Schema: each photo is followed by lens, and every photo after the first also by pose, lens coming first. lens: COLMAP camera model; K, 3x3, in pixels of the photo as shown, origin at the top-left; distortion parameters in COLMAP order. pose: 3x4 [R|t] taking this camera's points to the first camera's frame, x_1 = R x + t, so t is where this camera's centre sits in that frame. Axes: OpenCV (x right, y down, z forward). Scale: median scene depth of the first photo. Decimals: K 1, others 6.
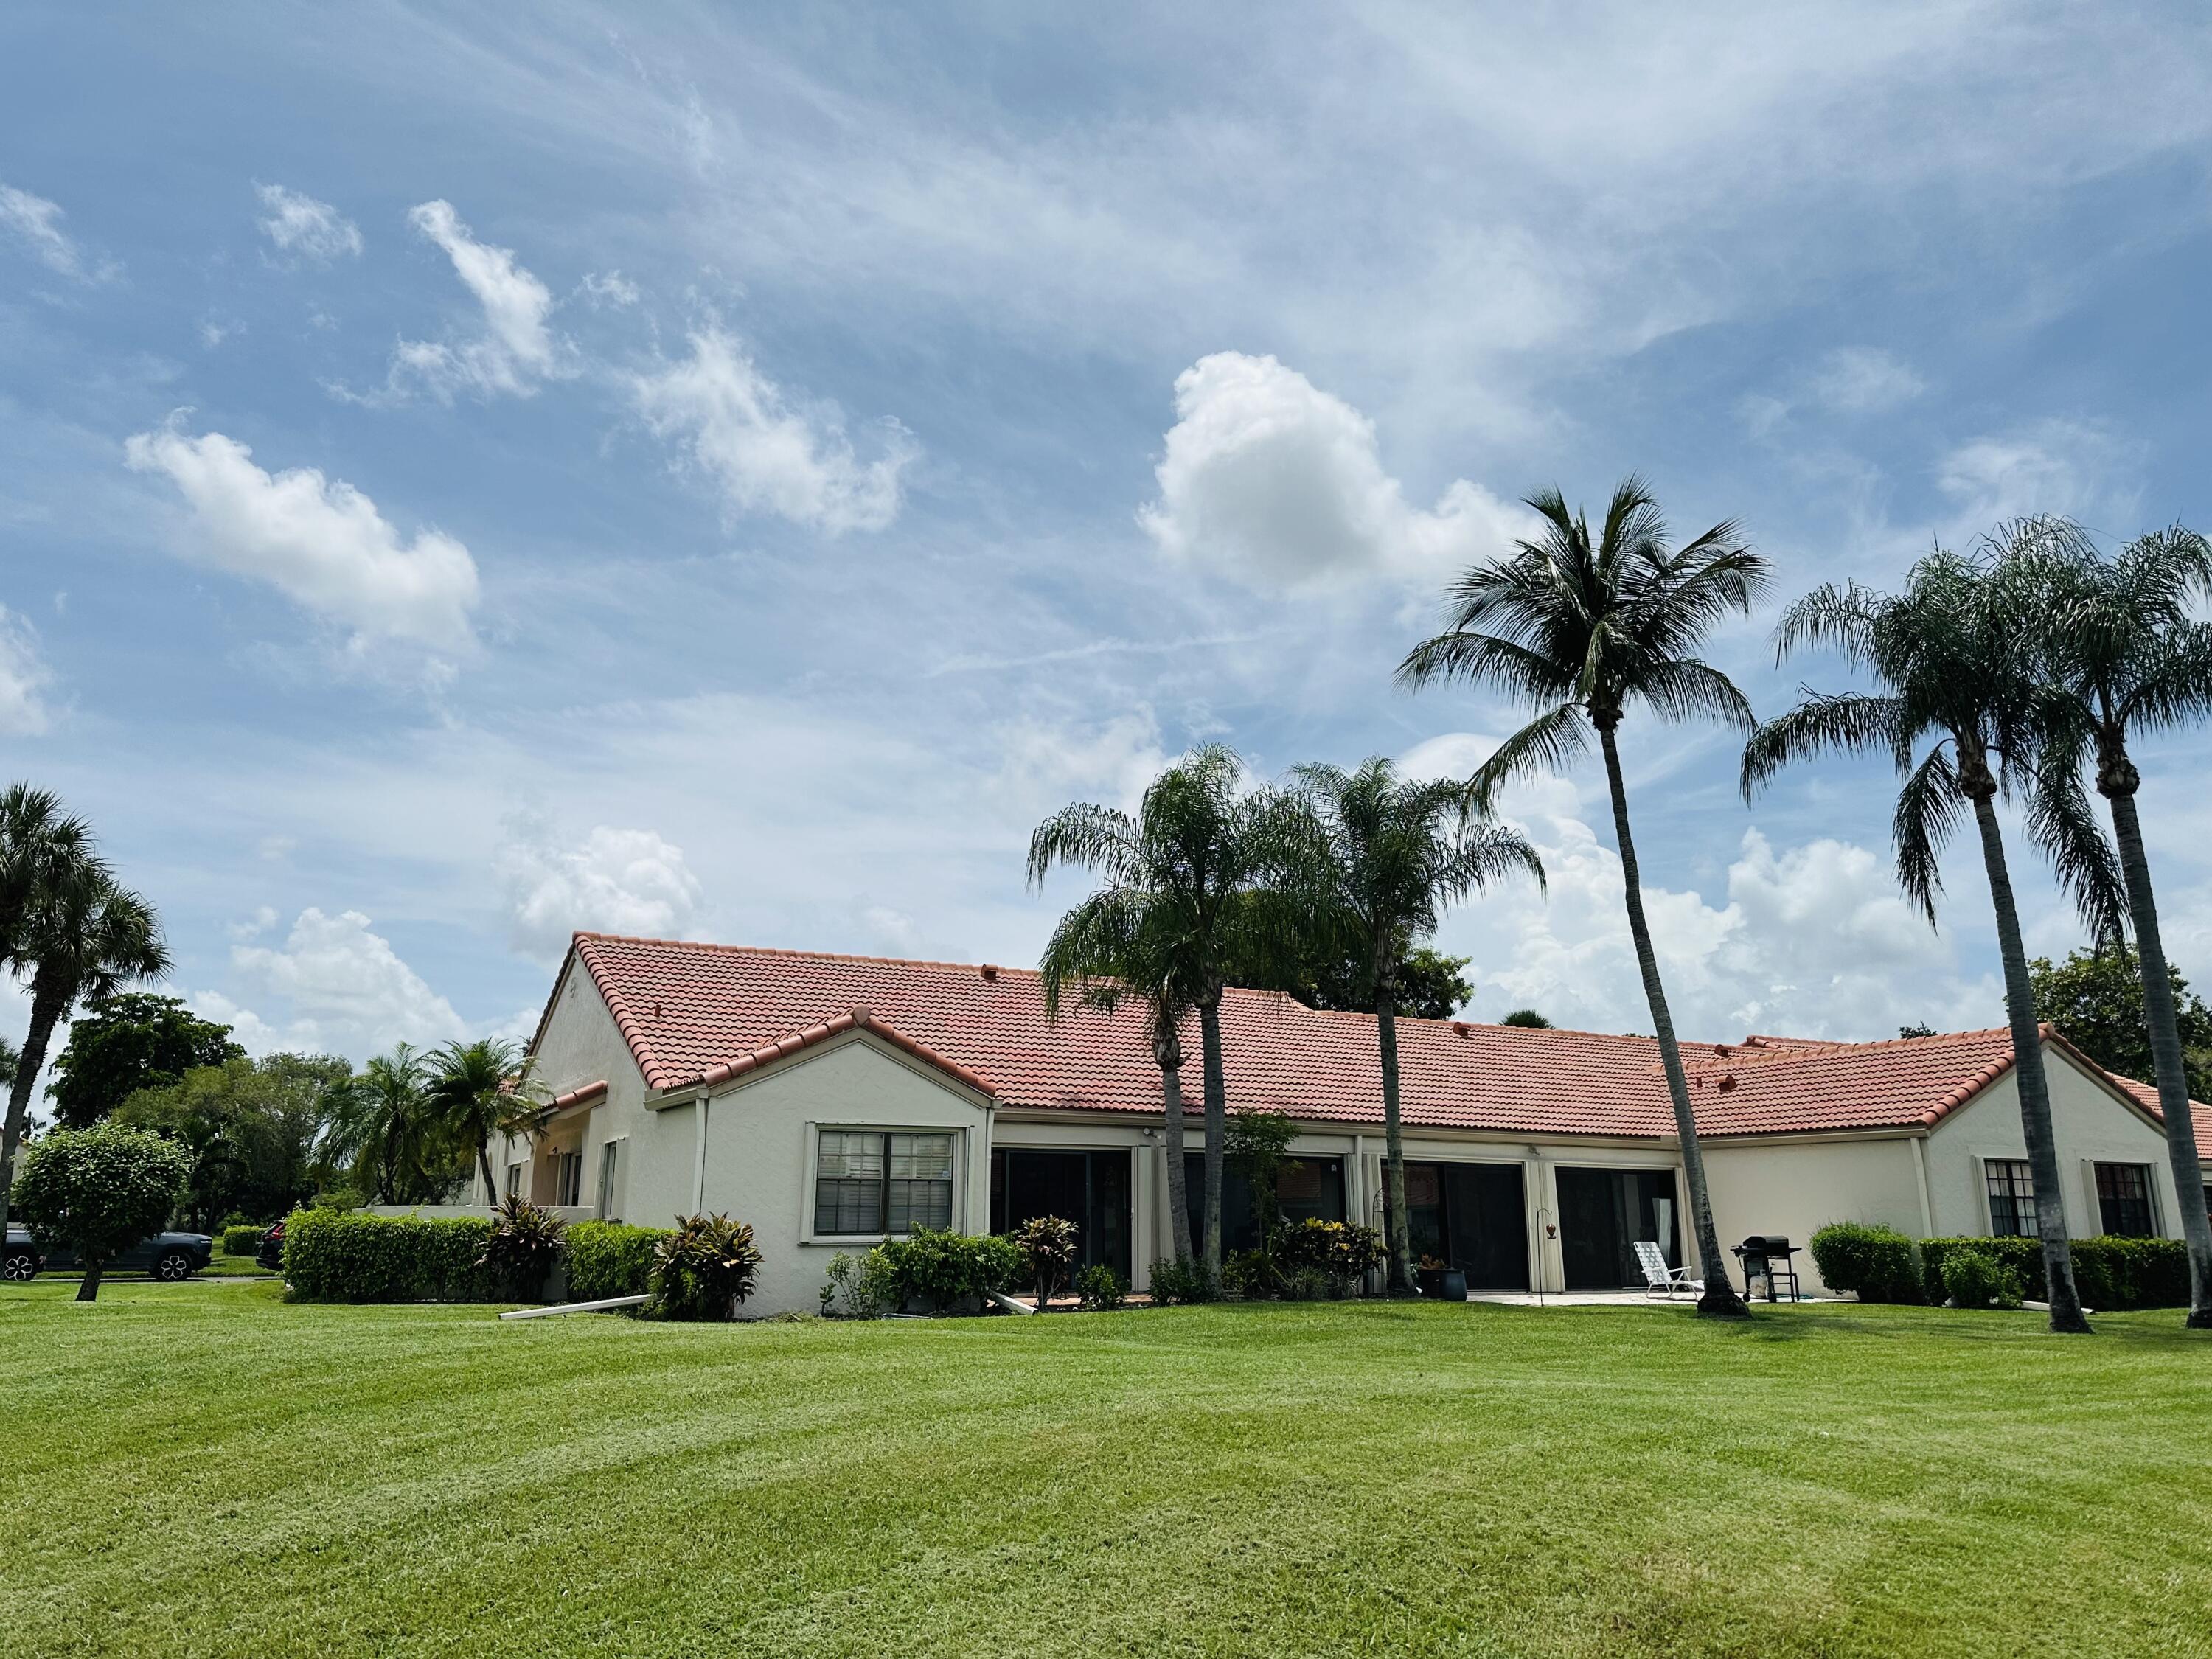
lens RADIAL K [[1564.0, 0, 1122.3], [0, 1564.0, 811.9], [0, 0, 1]] dist [0.036639, -0.041826]
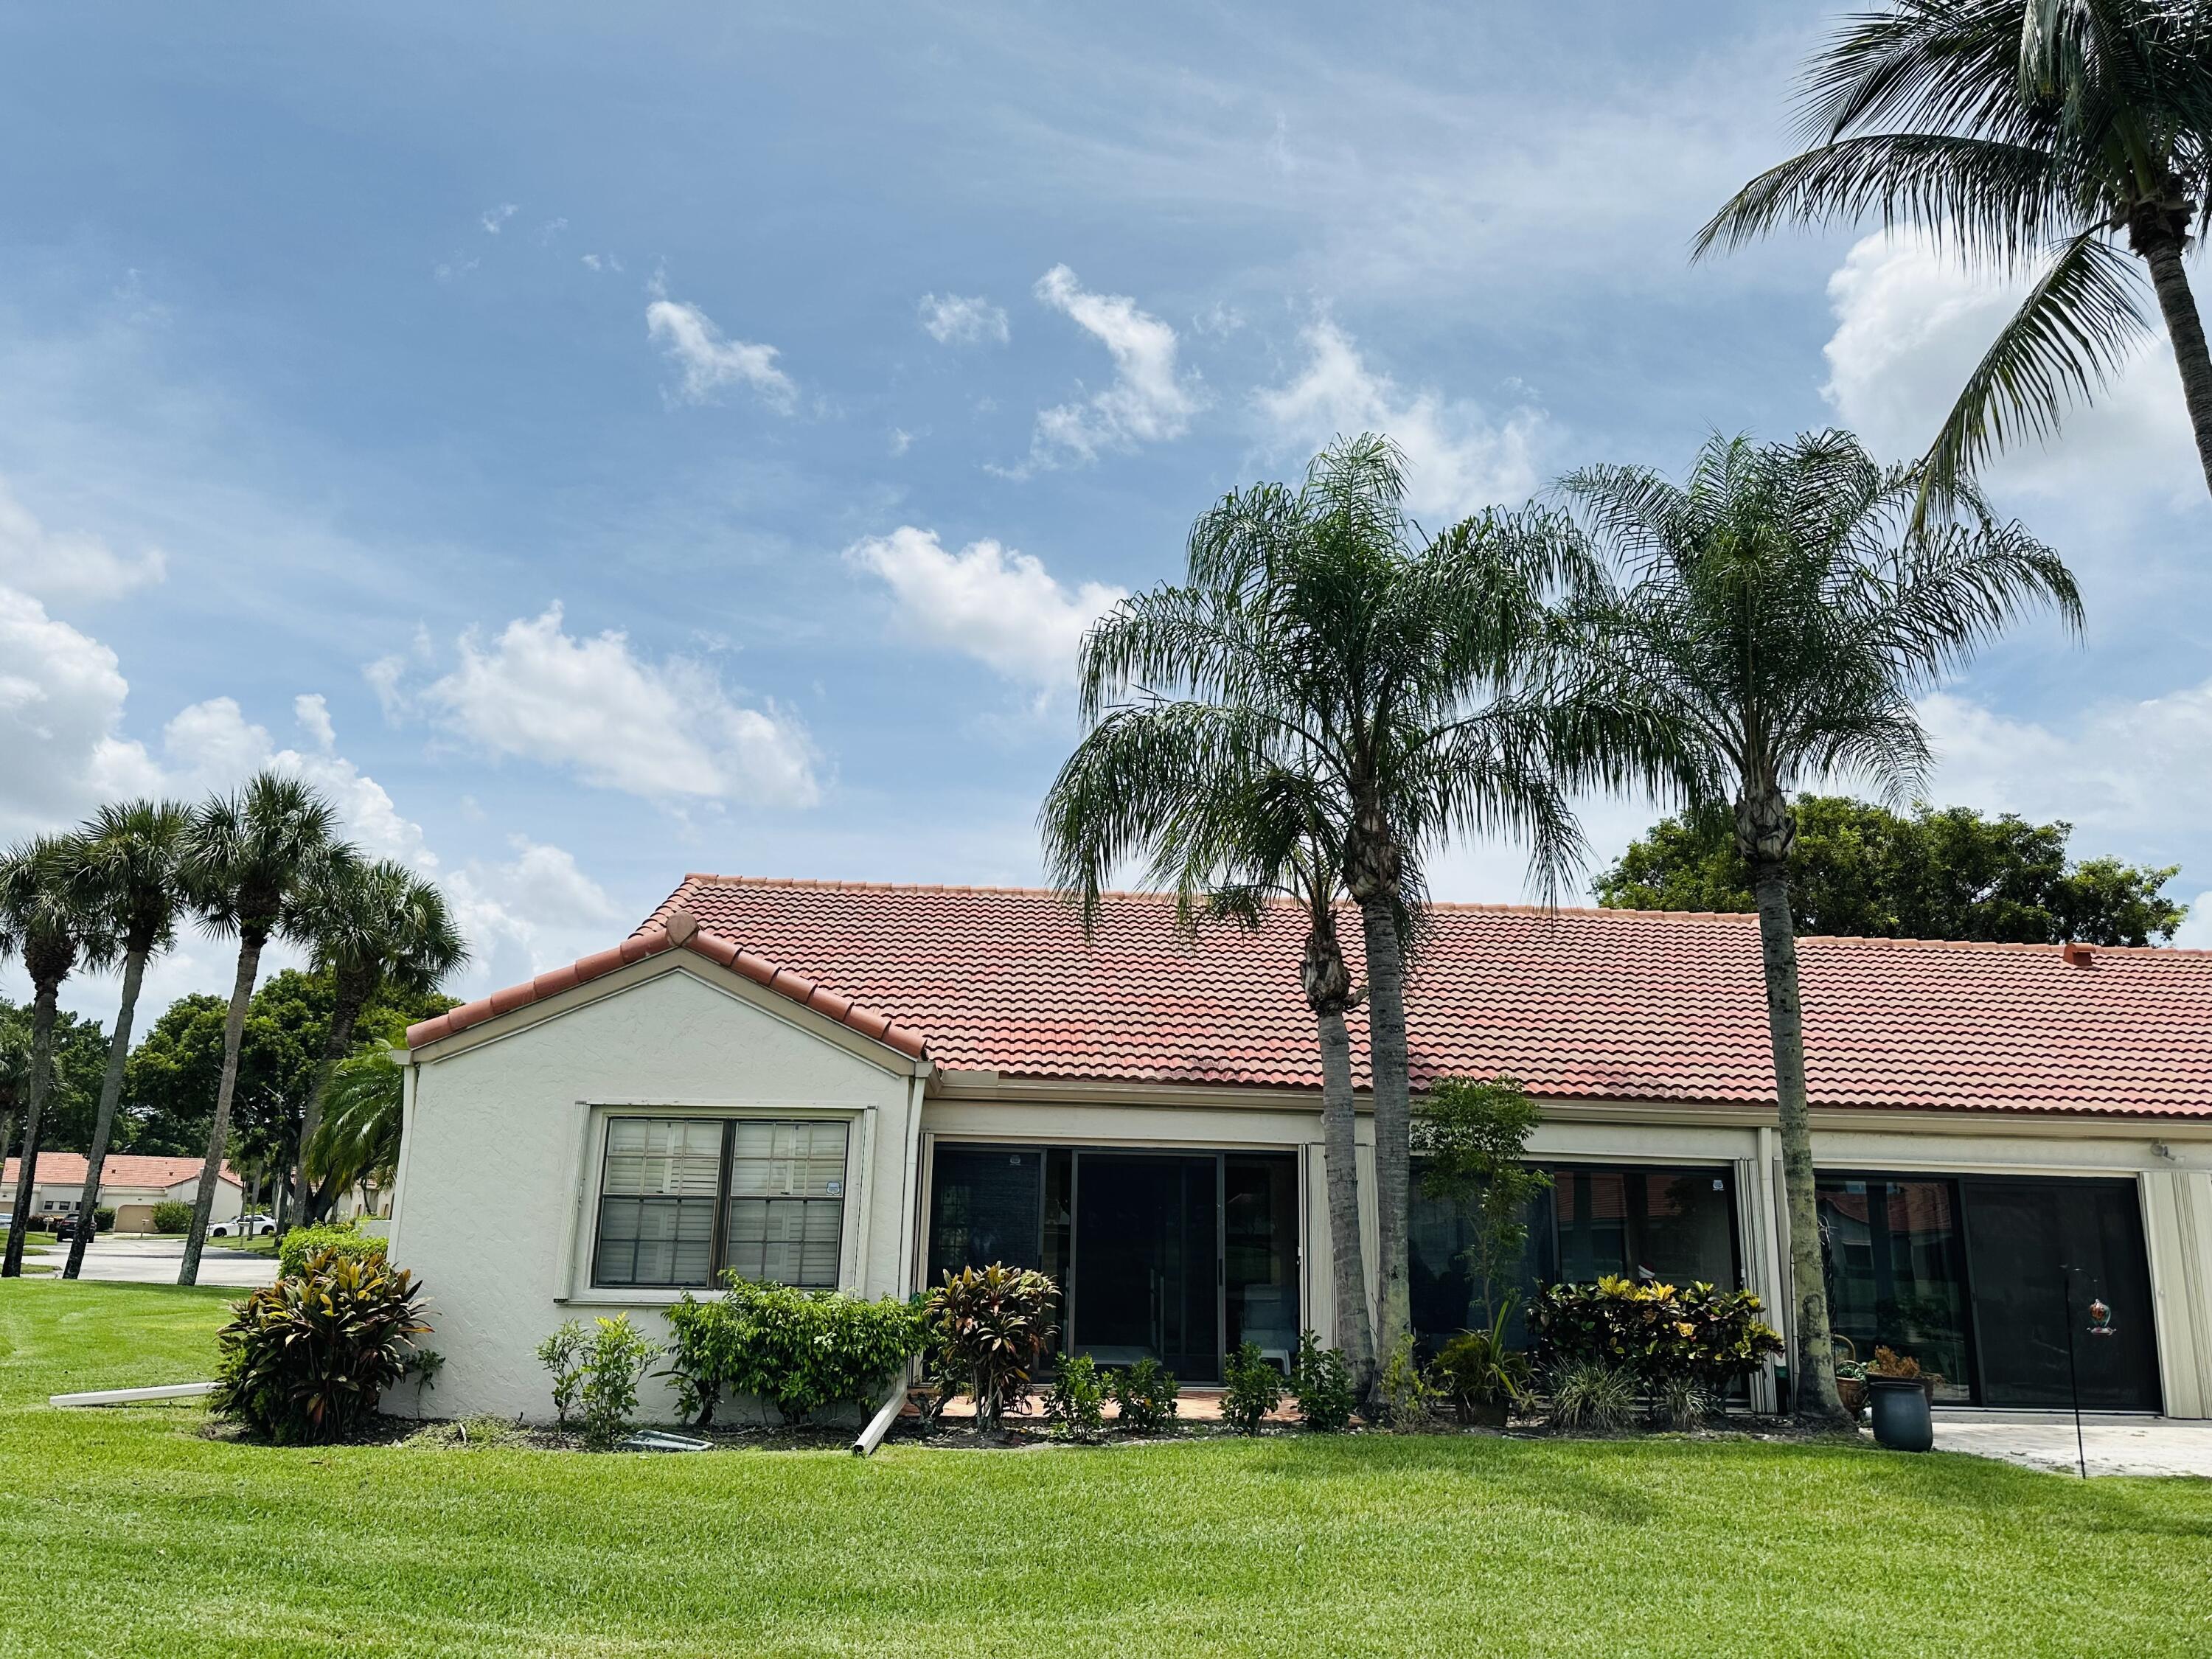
lens RADIAL K [[1564.0, 0, 1083.8], [0, 1564.0, 826.3], [0, 0, 1]] dist [0.036639, -0.041826]
pose [[0.898524, -0.088592, -0.429892, 0.207410], [0.090868, 0.995746, -0.015280, 0.096960], [0.429416, -0.025334, 0.902751, 0.438516]]
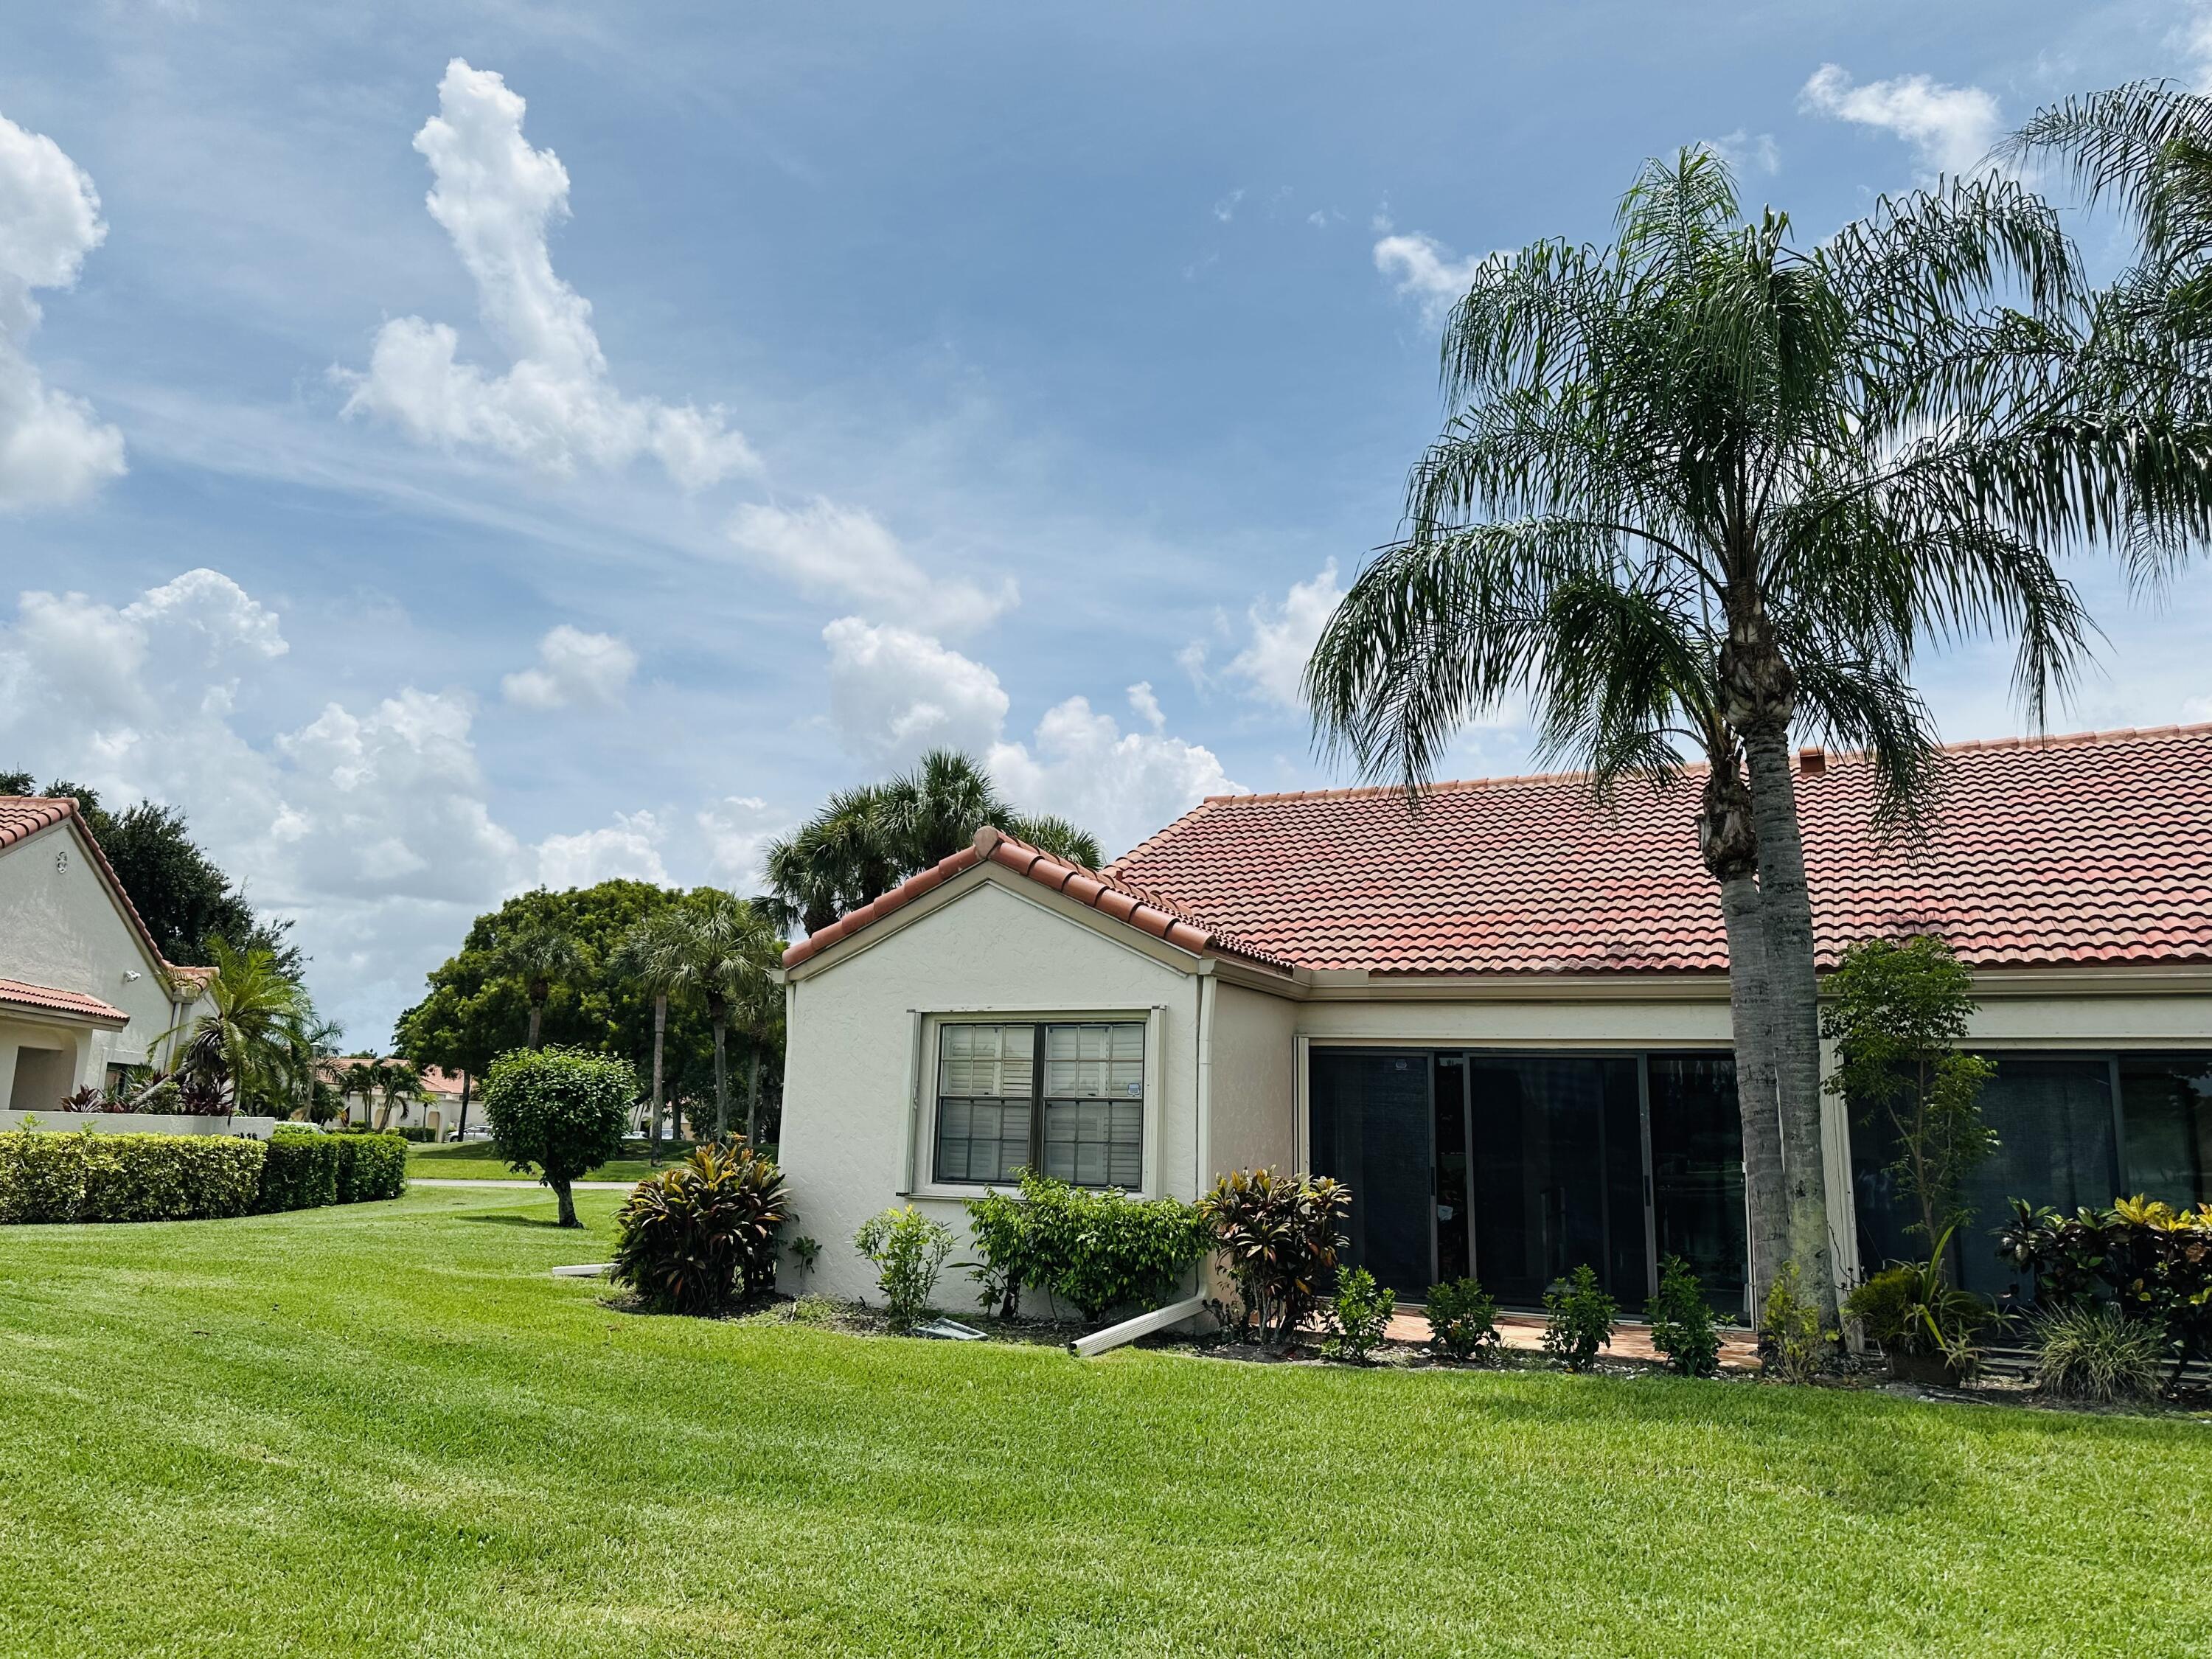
lens RADIAL K [[1564.0, 0, 1105.3], [0, 1564.0, 842.2], [0, 0, 1]] dist [0.036639, -0.041826]
pose [[0.542513, -0.138696, -0.828519, 0.325161], [0.184455, 0.981874, -0.043587, 0.141879], [0.819547, -0.129178, 0.558262, 0.585929]]
